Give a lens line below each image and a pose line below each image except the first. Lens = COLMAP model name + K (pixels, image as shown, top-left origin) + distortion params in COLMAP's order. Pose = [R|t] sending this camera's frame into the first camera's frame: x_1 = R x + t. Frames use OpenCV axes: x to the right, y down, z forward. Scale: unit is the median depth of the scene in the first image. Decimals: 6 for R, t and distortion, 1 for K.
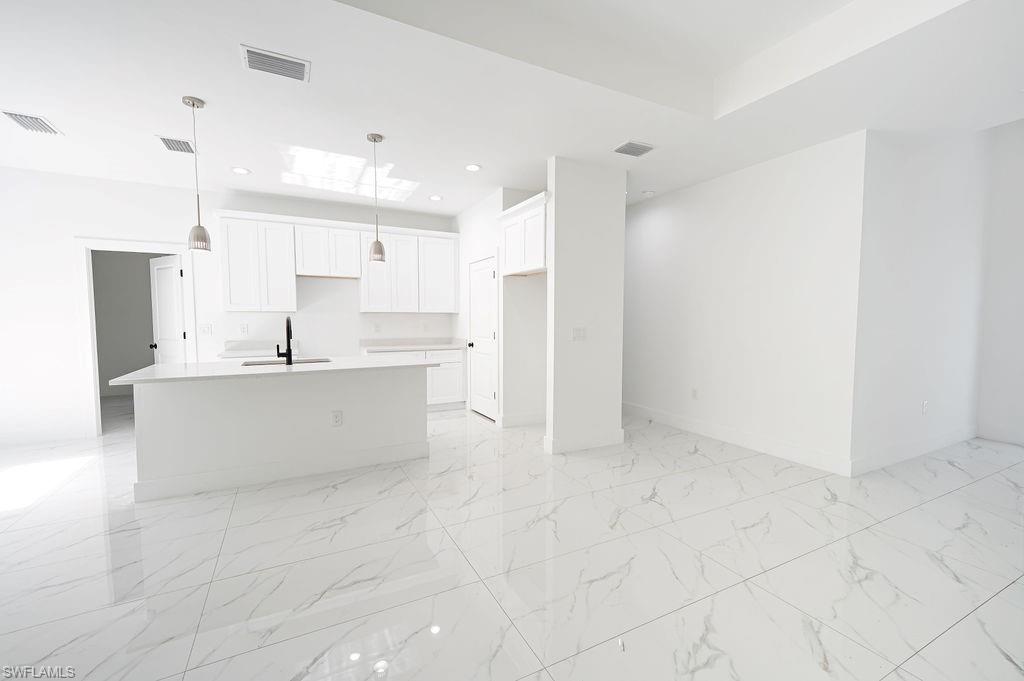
lens RADIAL K [[431.3, 0, 516.1], [0, 431.3, 330.7], [0, 0, 1]] dist [0.002362, -0.000380]
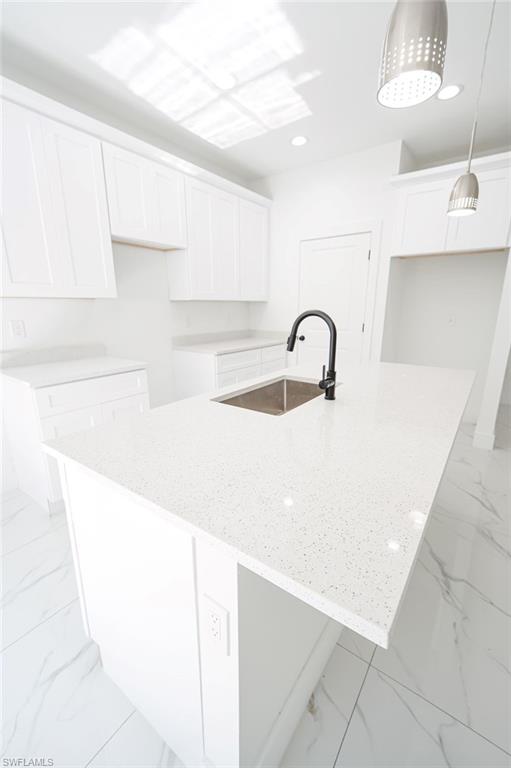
lens RADIAL K [[323.5, 0, 252.9], [0, 323.5, 363.0], [0, 0, 1]] dist [0.002362, -0.000380]
pose [[0.906077, -0.089868, 0.413459, -0.561857], [0.026103, 0.987195, 0.157371, -0.024818], [-0.422308, -0.131798, 0.896820, 0.500790]]
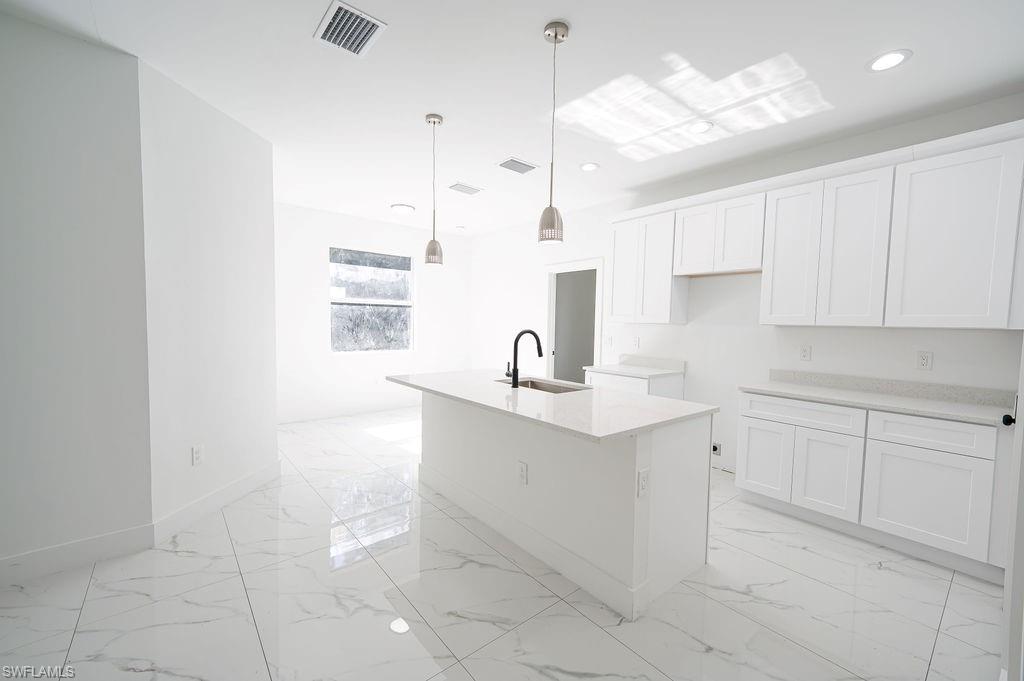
lens RADIAL K [[416.1, 0, 512.0], [0, 416.1, 340.5], [0, 0, 1]] dist [0.014974, -0.000624]
pose [[0.195503, 0.046992, -0.979577, 0.184331], [-0.046852, 0.998158, 0.038533, -0.031185], [0.979583, 0.038362, 0.197345, 0.623110]]
